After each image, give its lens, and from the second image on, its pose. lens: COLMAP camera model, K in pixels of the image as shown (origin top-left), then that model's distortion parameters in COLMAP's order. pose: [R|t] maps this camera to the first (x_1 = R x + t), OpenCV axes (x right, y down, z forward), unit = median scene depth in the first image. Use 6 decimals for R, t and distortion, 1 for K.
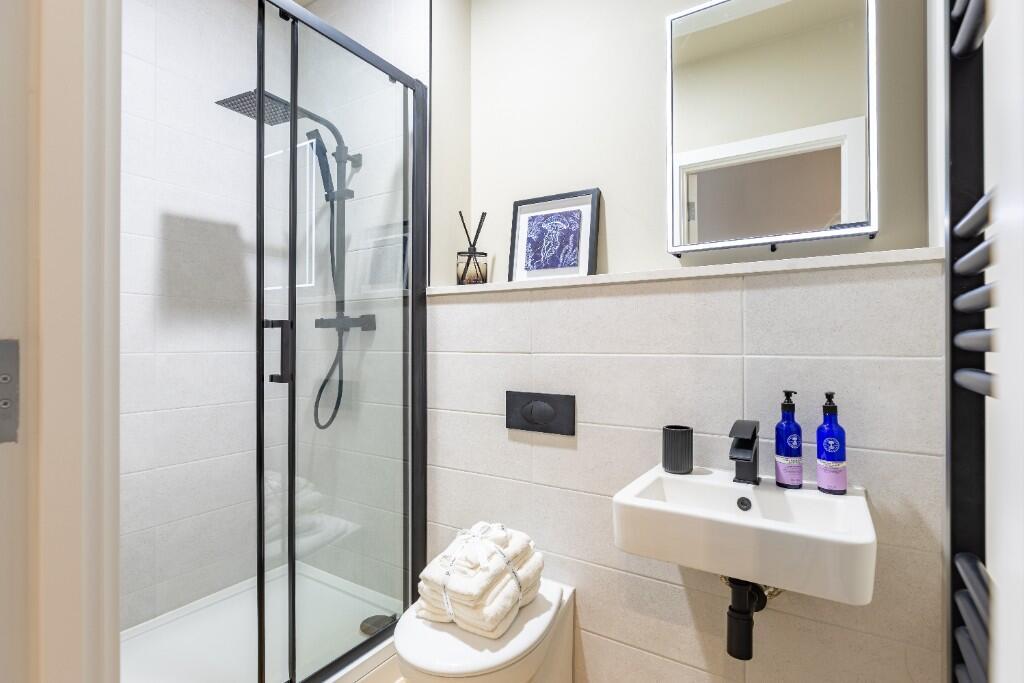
lens RADIAL K [[497.0, 0, 519.7], [0, 497.0, 341.1], [0, 0, 1]] dist [0.006356, 0.000794]
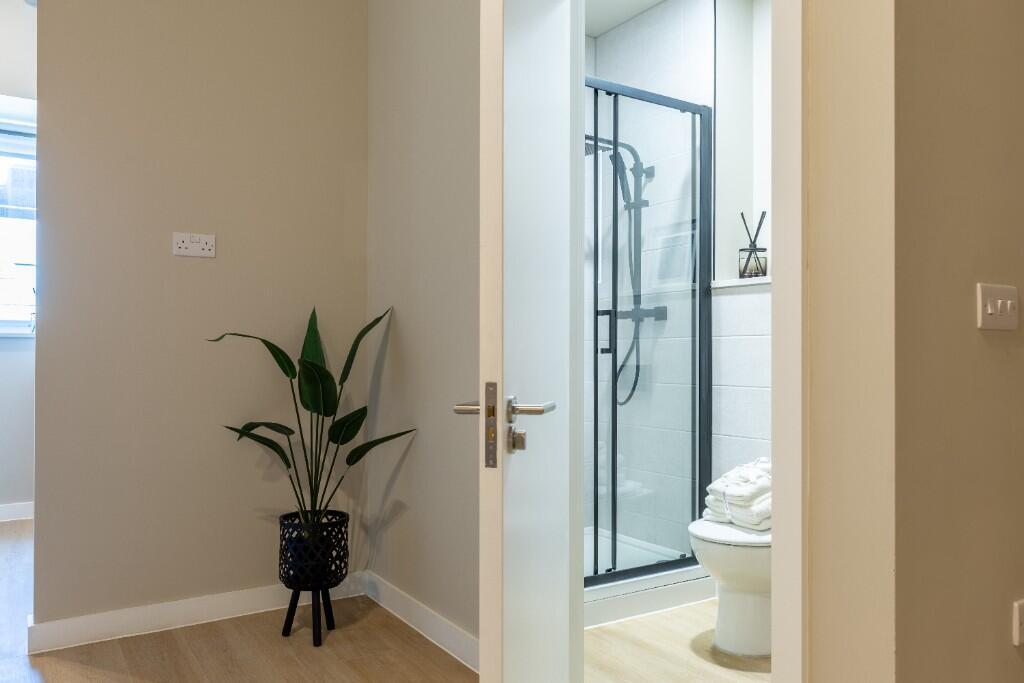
lens RADIAL K [[777.3, 0, 513.4], [0, 777.3, 351.3], [0, 0, 1]] dist [-0.032742, 0.000412]
pose [[0.905399, -0.001122, -0.424560, 0.158381], [-0.000288, 0.999995, -0.003258, 0.060552], [0.424561, 0.003072, 0.905394, -0.820086]]
